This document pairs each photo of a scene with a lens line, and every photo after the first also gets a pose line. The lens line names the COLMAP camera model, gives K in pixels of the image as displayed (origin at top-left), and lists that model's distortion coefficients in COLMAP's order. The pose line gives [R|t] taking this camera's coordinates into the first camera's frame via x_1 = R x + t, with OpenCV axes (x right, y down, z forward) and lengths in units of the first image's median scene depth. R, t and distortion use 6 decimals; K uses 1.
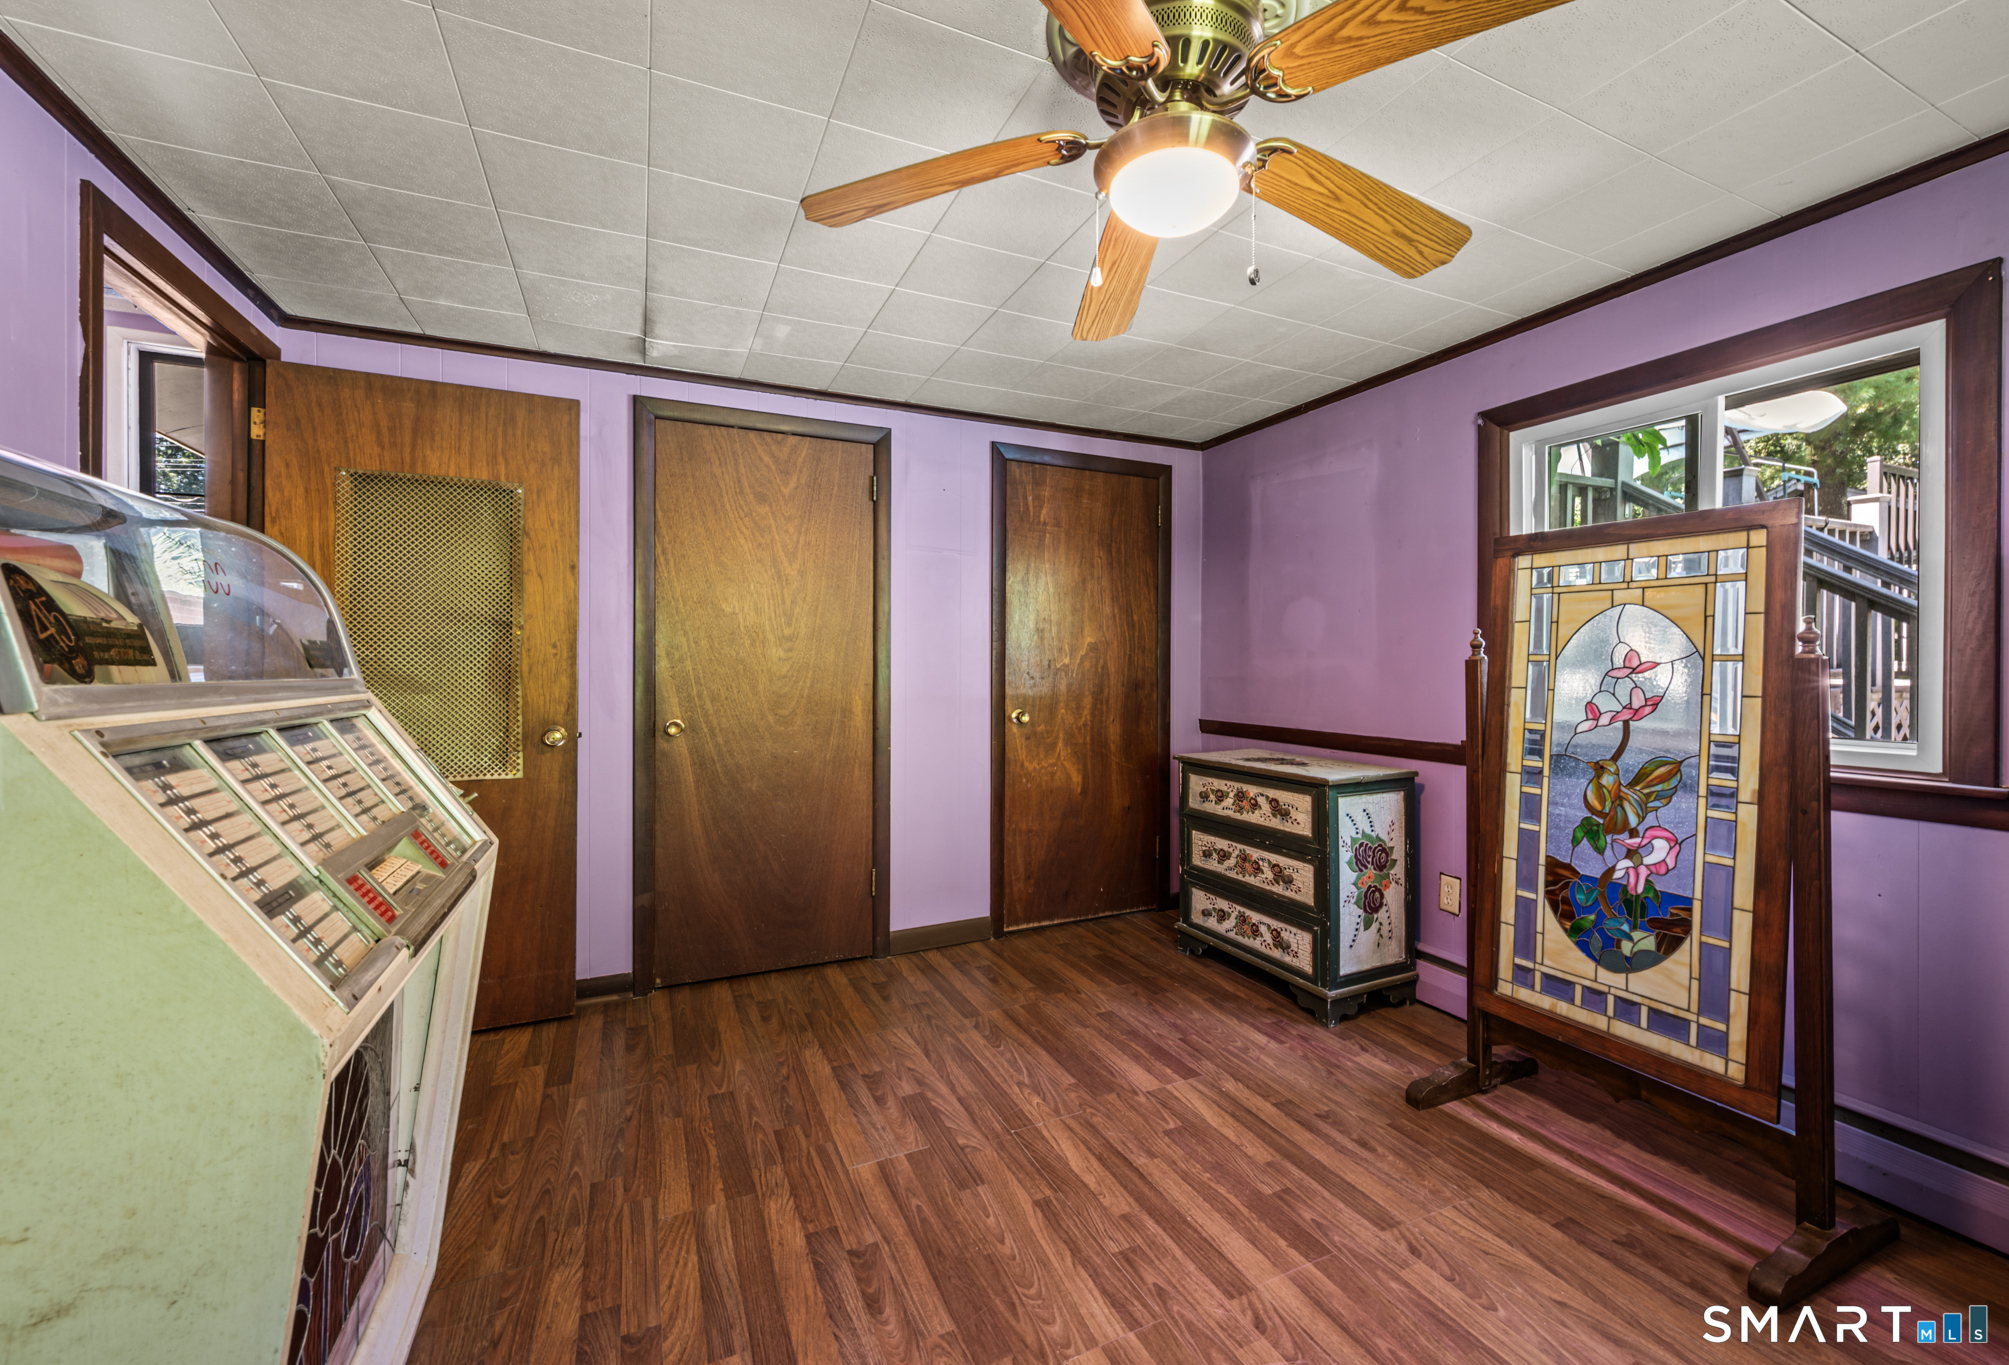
lens RADIAL K [[775.5, 0, 1004.5], [0, 775.5, 682.5], [0, 0, 1]] dist [-0.001151, -0.000120]
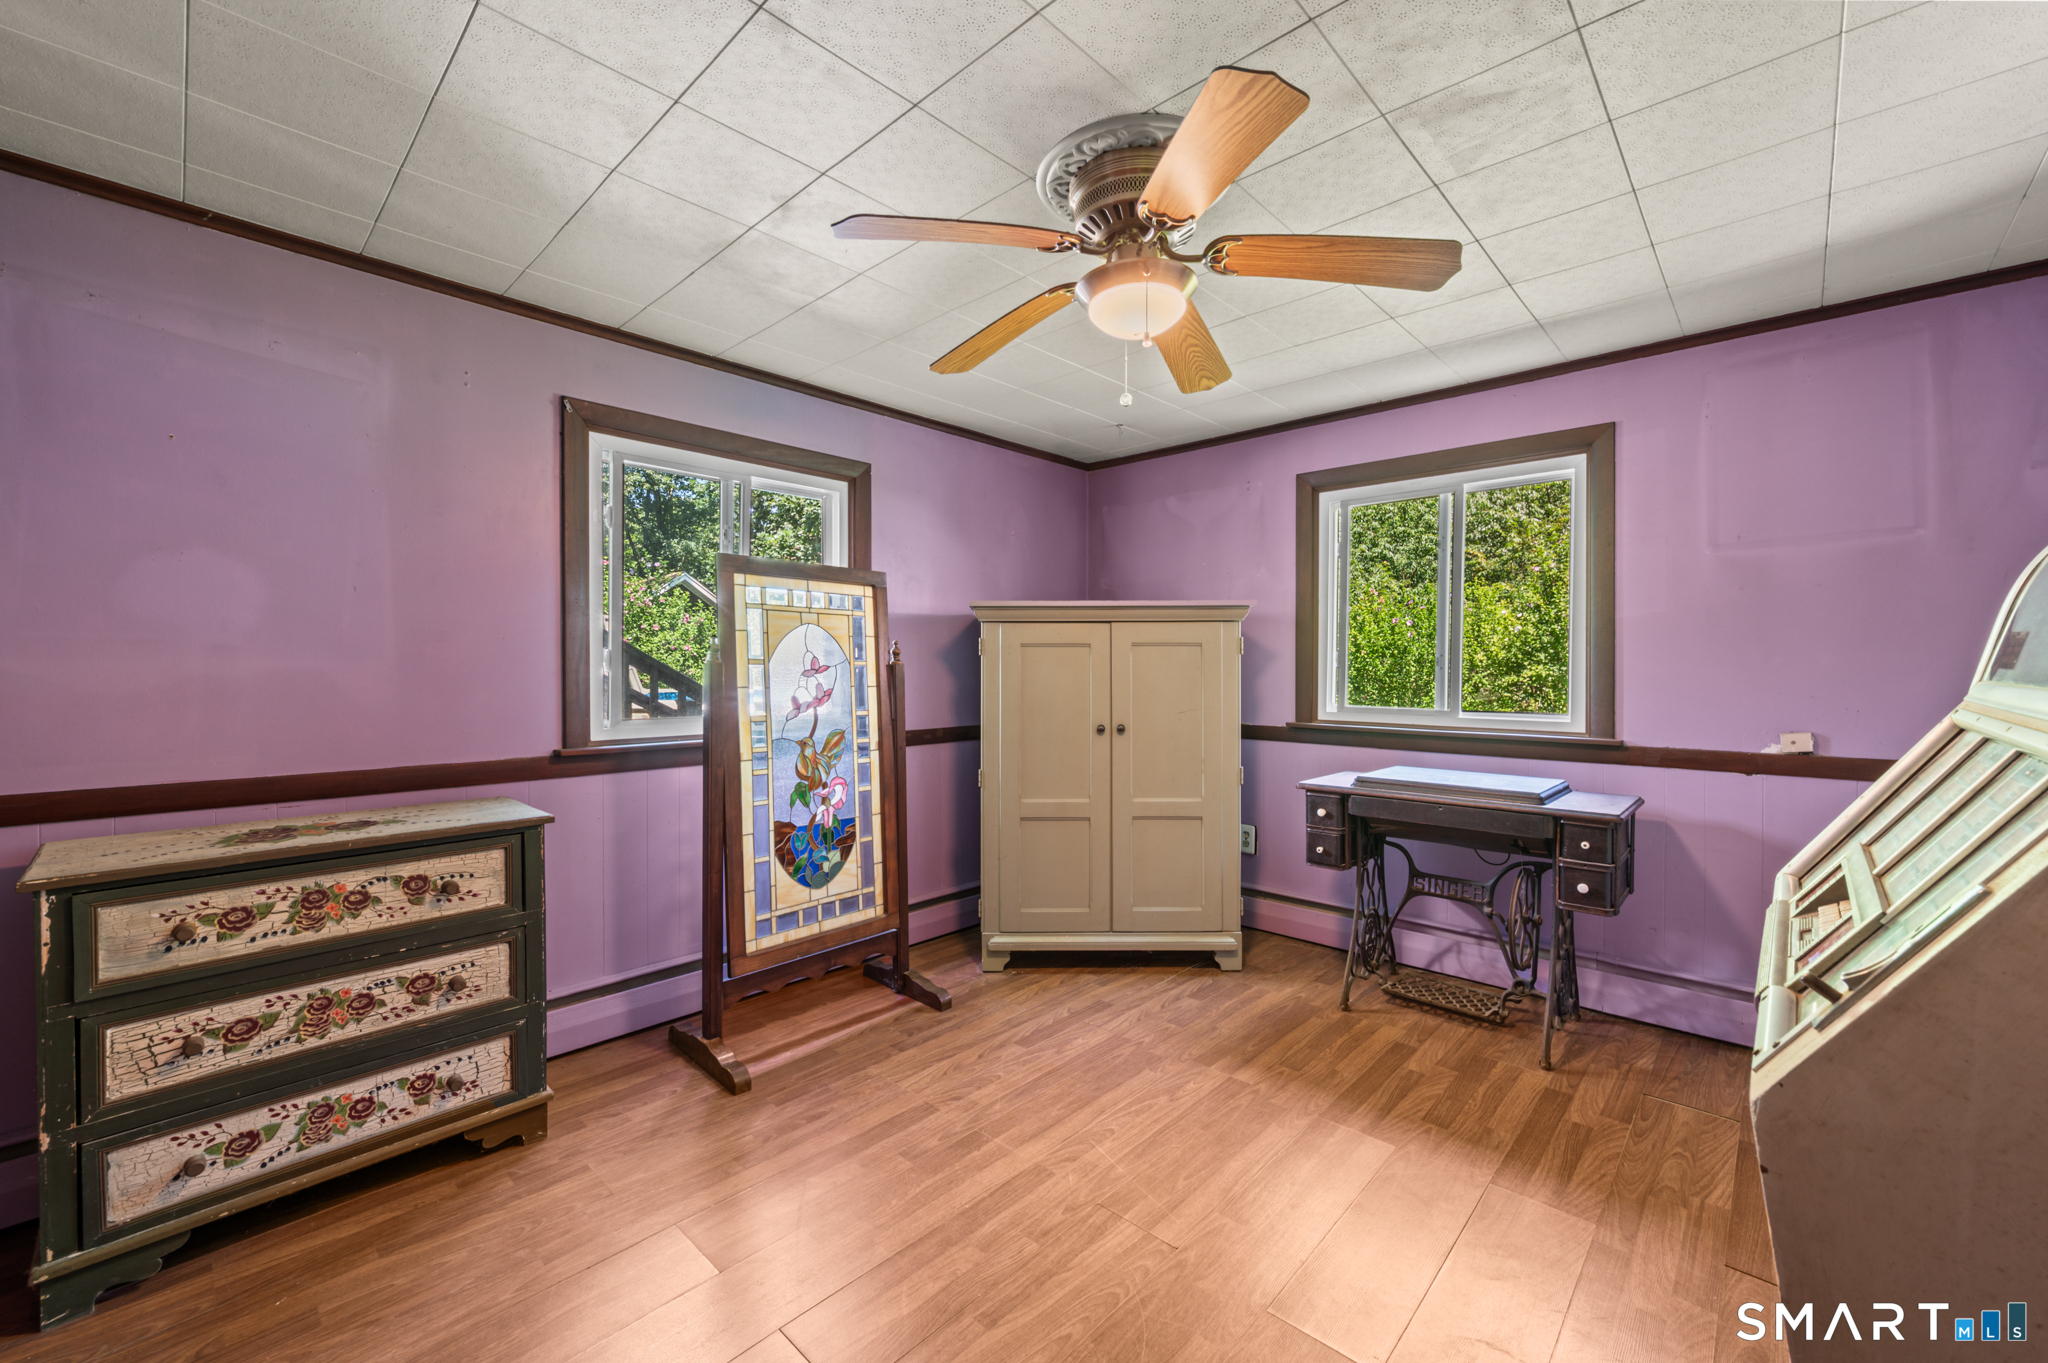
lens RADIAL K [[829.6, 0, 1024.0], [0, 829.6, 681.5], [0, 0, 1]] dist [0.000449, 0.000084]
pose [[-0.367393, -0.019541, 0.929860, -0.679573], [0.018787, 0.999419, 0.028426, -0.031281], [-0.929876, 0.027913, -0.366813, 1.111558]]
